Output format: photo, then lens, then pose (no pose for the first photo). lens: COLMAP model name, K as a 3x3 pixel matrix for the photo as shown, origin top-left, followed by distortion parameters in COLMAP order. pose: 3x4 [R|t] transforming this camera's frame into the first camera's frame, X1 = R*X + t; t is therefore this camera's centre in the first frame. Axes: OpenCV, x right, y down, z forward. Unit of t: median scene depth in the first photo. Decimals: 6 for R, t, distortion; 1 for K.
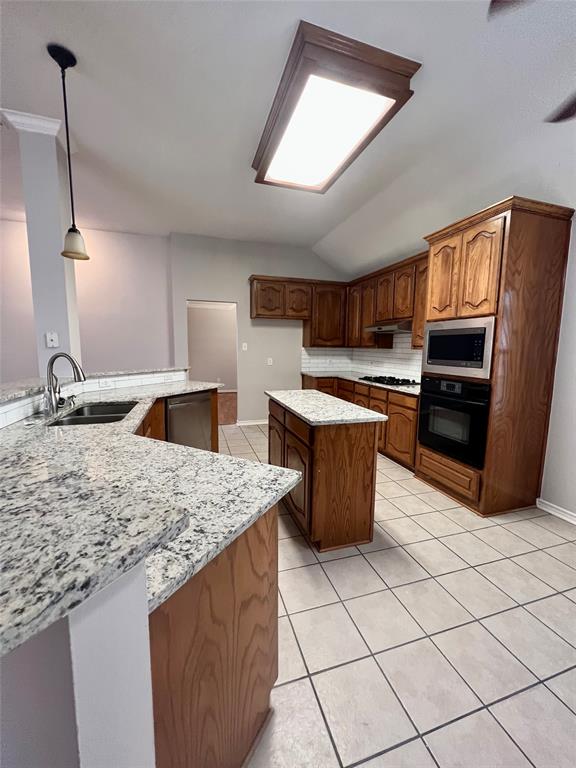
lens RADIAL K [[307.5, 0, 286.7], [0, 307.5, 381.9], [0, 0, 1]] dist [-0.016139, 0.000540]
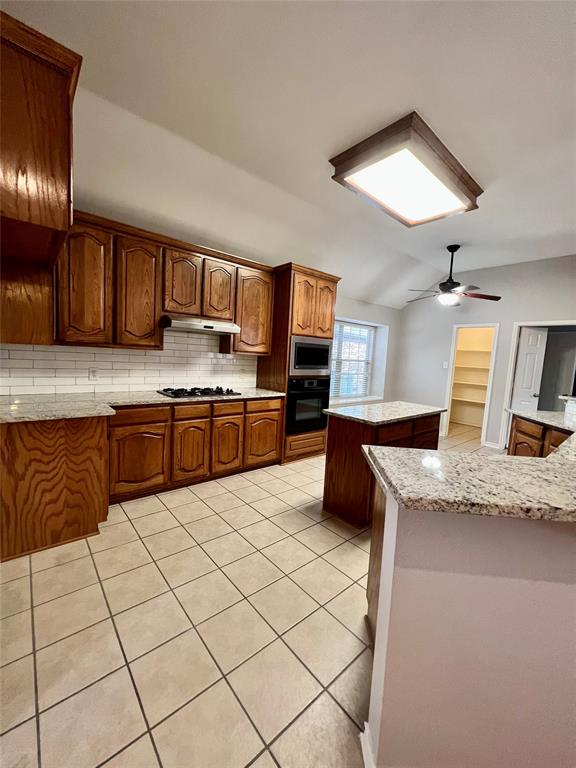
lens RADIAL K [[307.5, 0, 287.3], [0, 307.5, 385.5], [0, 0, 1]] dist [-0.016139, 0.000540]
pose [[-0.391711, -0.122093, 0.911952, -0.709187], [0.048286, 0.987063, 0.152890, -0.193157], [-0.918820, 0.103923, -0.380748, 1.579370]]
